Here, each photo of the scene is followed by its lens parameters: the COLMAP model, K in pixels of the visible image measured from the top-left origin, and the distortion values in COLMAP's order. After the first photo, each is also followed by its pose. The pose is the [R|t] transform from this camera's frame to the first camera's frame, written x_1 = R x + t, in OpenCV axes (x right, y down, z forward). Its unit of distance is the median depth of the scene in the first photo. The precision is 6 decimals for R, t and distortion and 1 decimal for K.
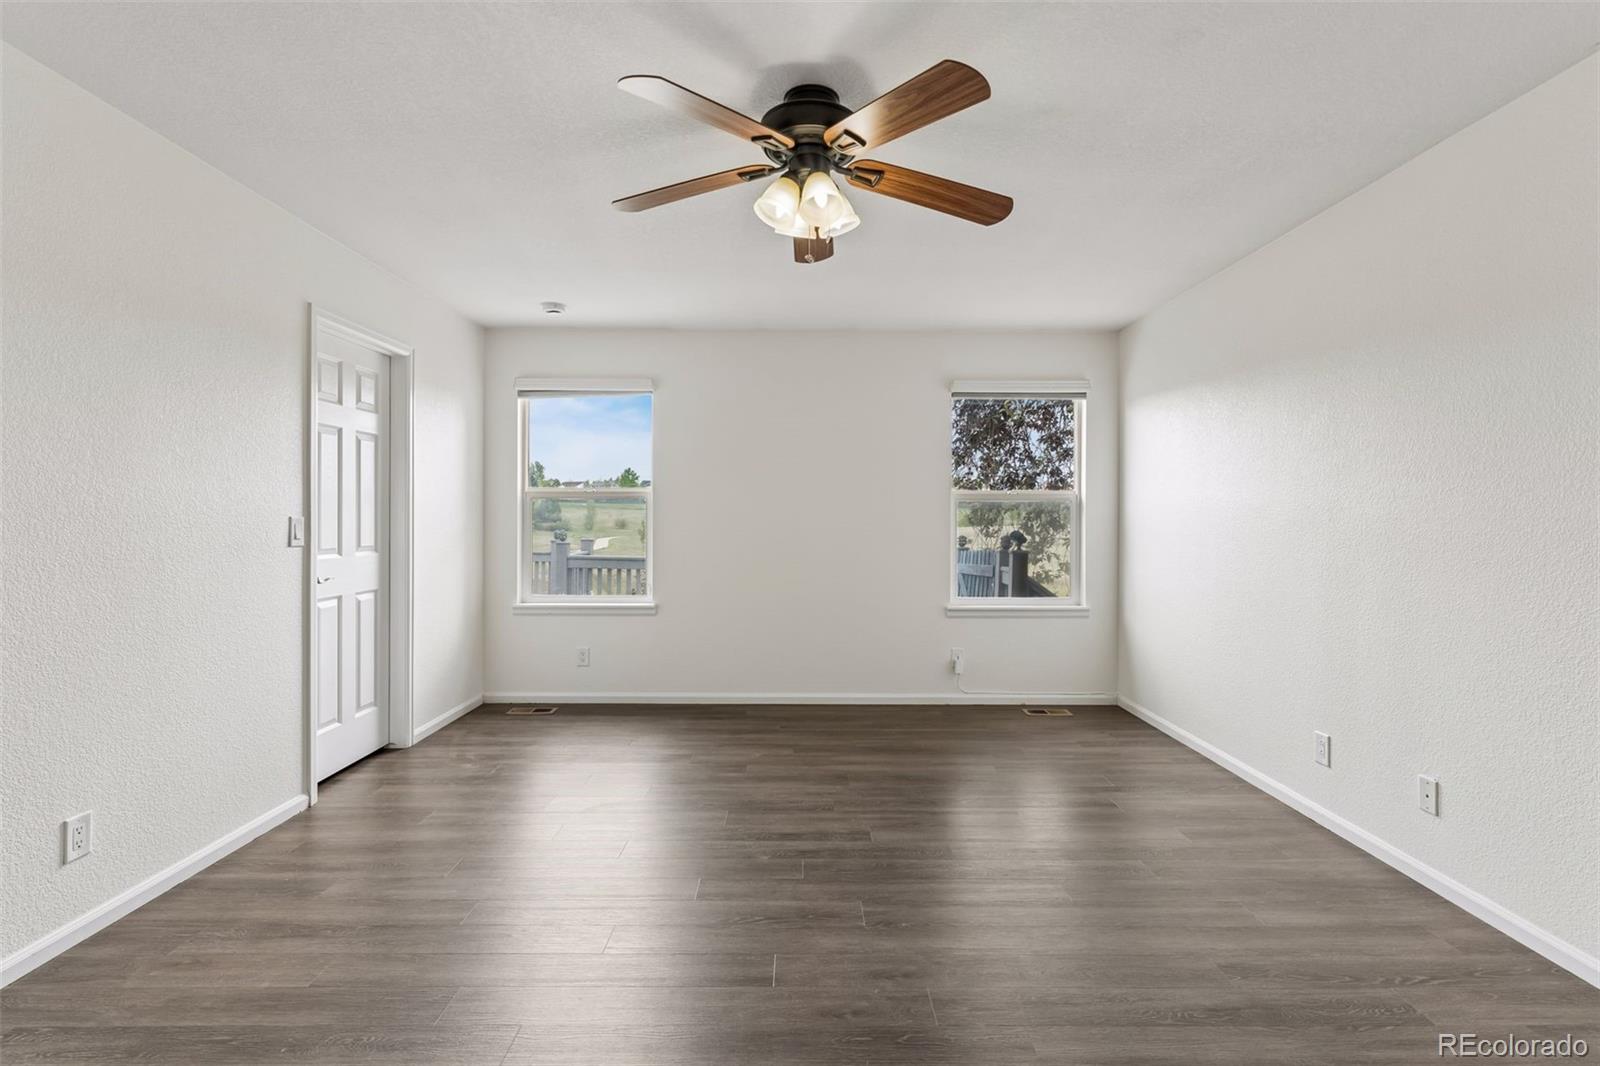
lens RADIAL K [[739.3, 0, 802.9], [0, 739.3, 521.4], [0, 0, 1]] dist [0.001348, 0.000390]
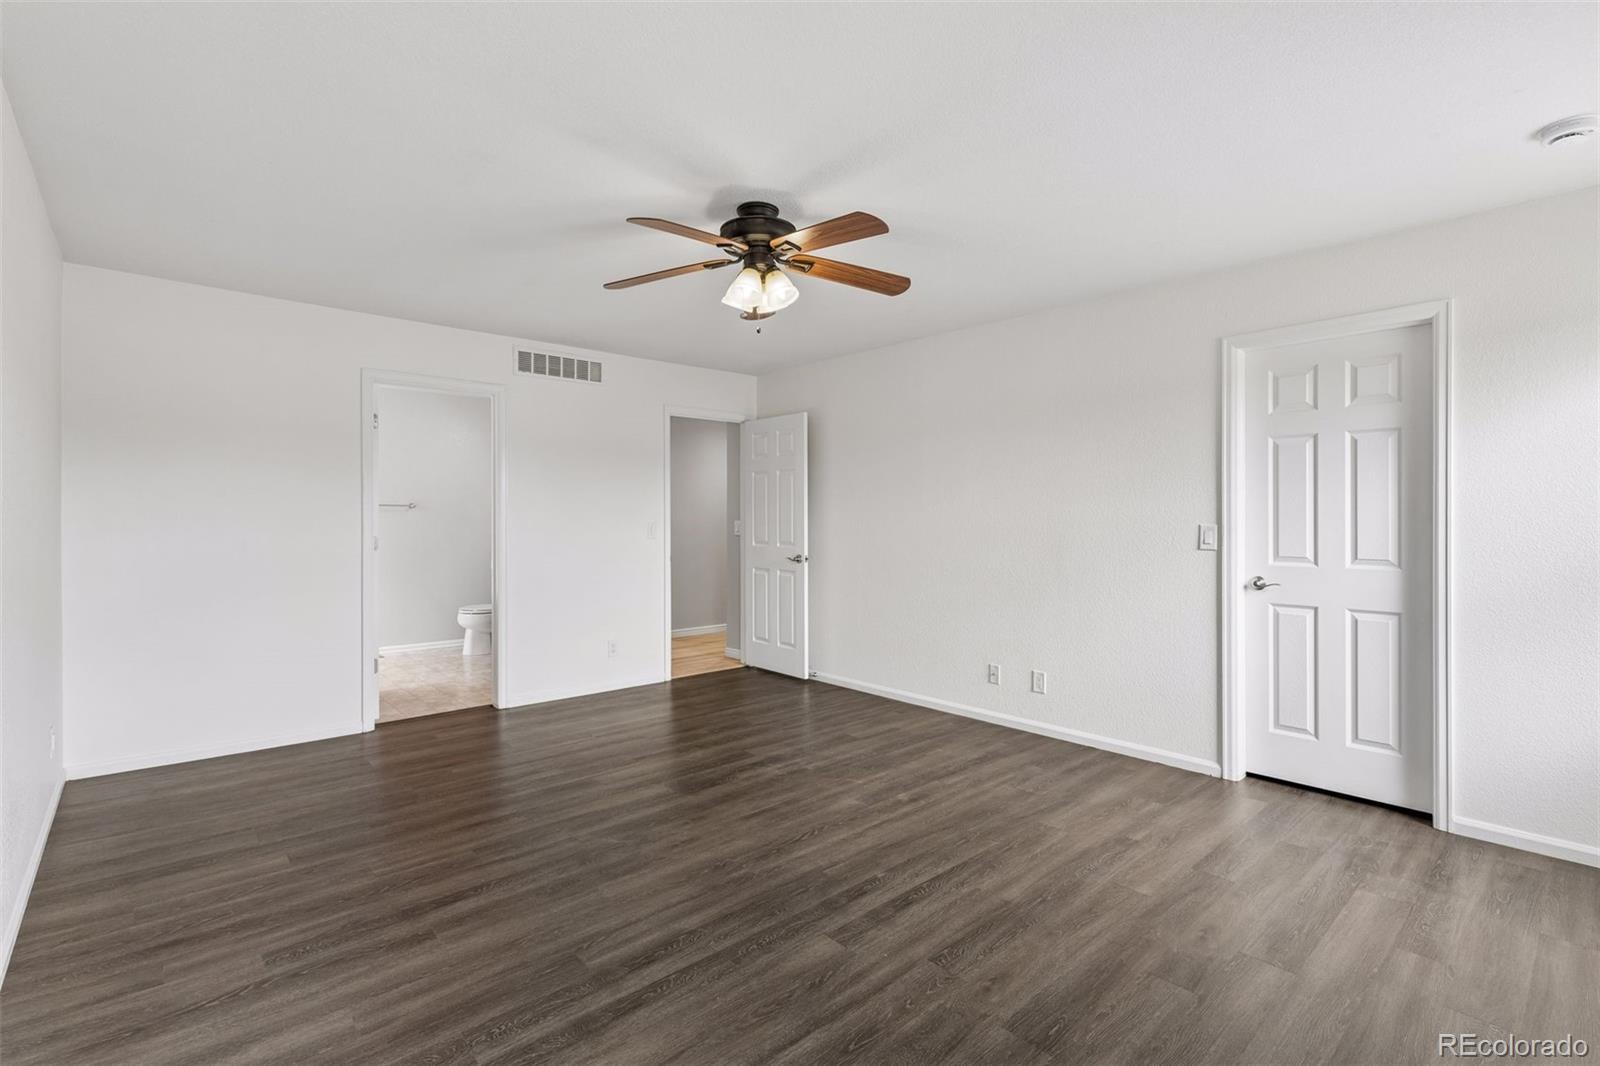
lens RADIAL K [[739.3, 0, 802.9], [0, 739.3, 521.4], [0, 0, 1]] dist [0.001348, 0.000390]
pose [[-0.751613, -0.002903, -0.659599, 0.599282], [-0.005346, 0.999984, 0.001691, -0.010787], [0.659583, 0.004798, -0.751616, 1.490158]]
